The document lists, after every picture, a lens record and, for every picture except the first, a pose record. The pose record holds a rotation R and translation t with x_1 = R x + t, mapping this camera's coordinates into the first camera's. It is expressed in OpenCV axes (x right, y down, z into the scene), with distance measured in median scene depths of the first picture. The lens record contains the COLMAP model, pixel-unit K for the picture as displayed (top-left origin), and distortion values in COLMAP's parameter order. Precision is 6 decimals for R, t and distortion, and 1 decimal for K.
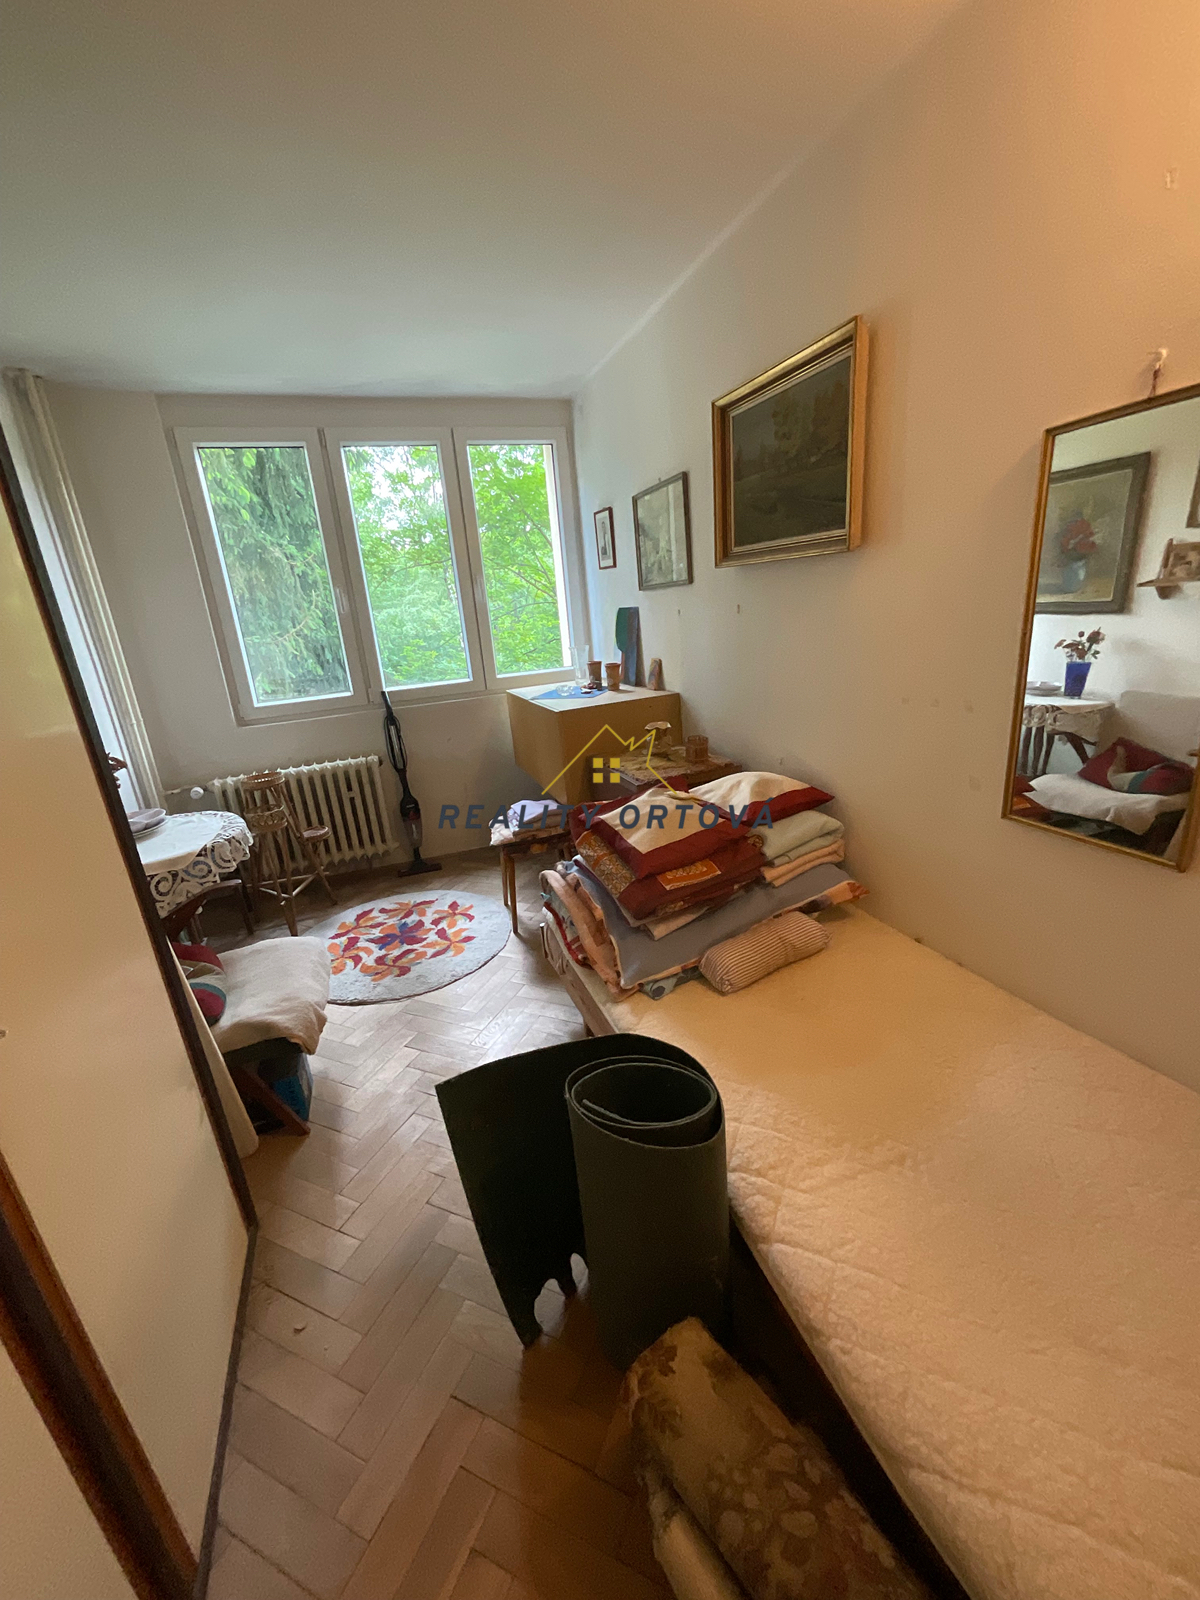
lens RADIAL K [[645.1, 0, 598.2], [0, 645.1, 798.0], [0, 0, 1]] dist [0.004609, 0.000290]
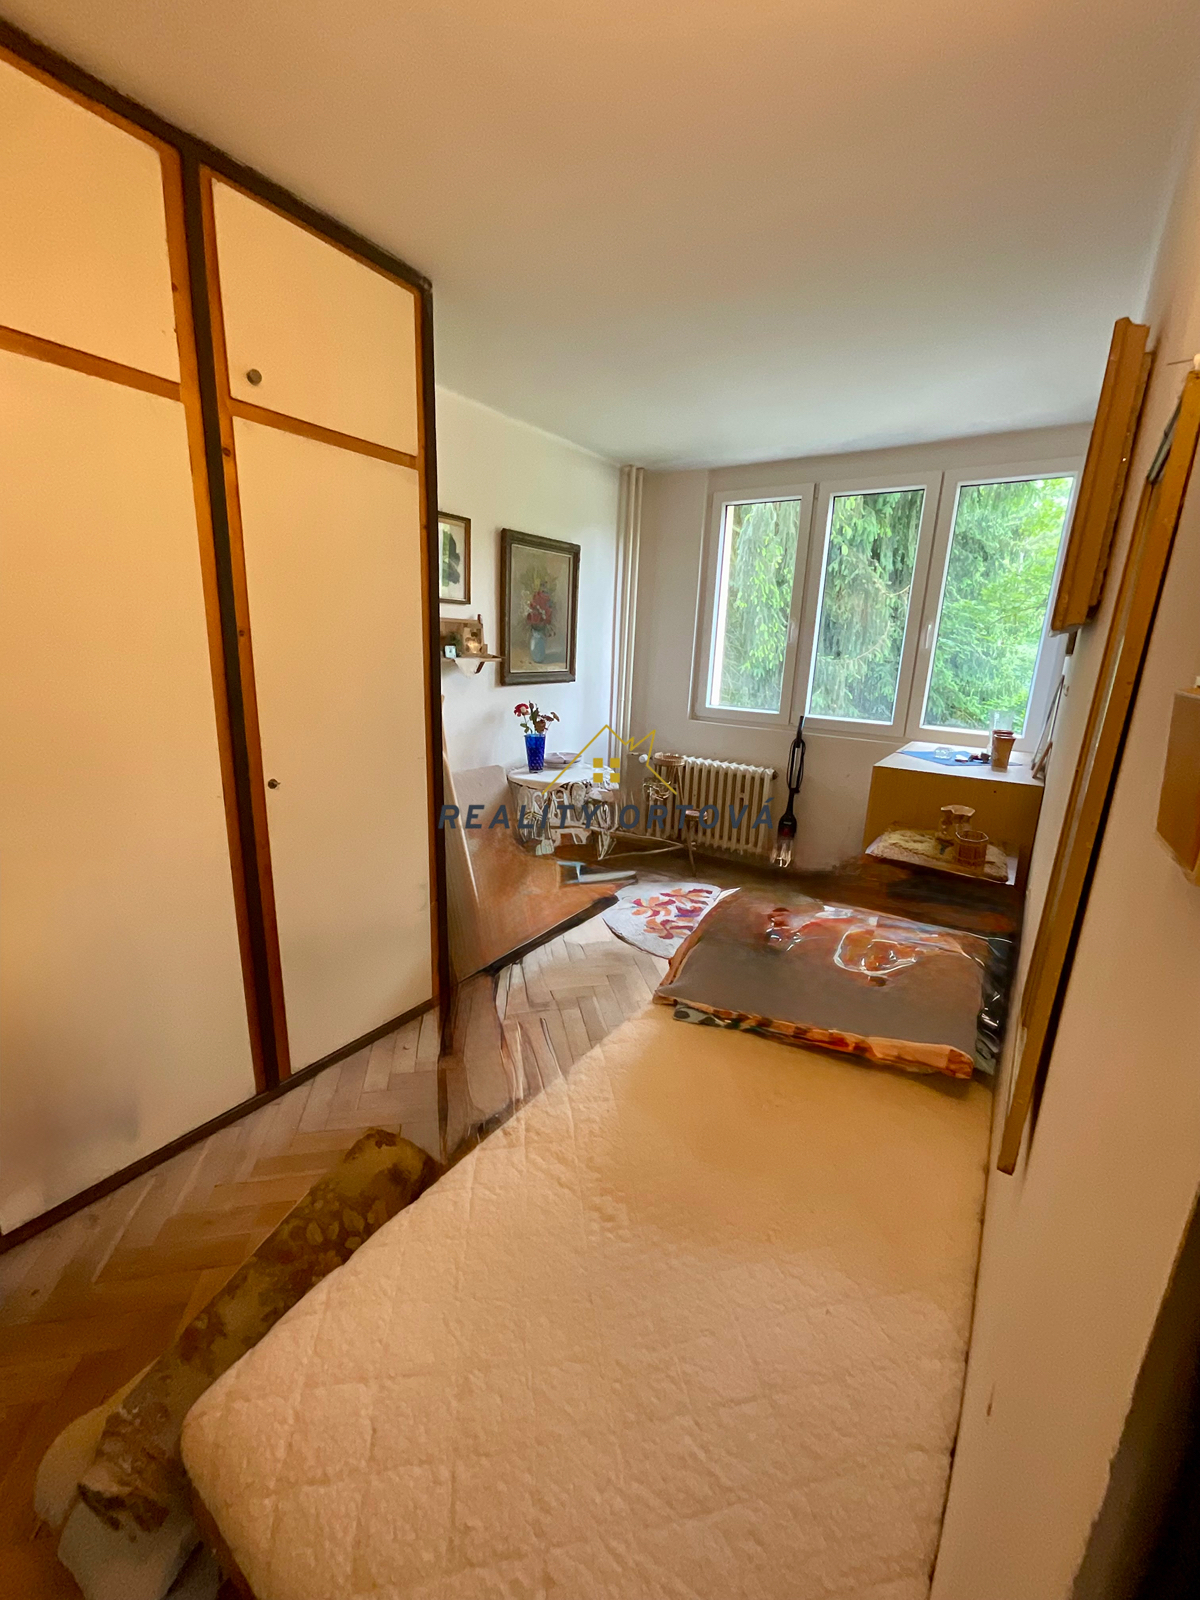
lens RADIAL K [[645.1, 0, 598.3], [0, 645.1, 806.4], [0, 0, 1]] dist [0.004609, 0.000290]
pose [[0.557882, 0.301574, -0.773189, 0.417362], [-0.320096, 0.937746, 0.134797, -0.067767], [0.765706, 0.172294, 0.619684, 0.104140]]
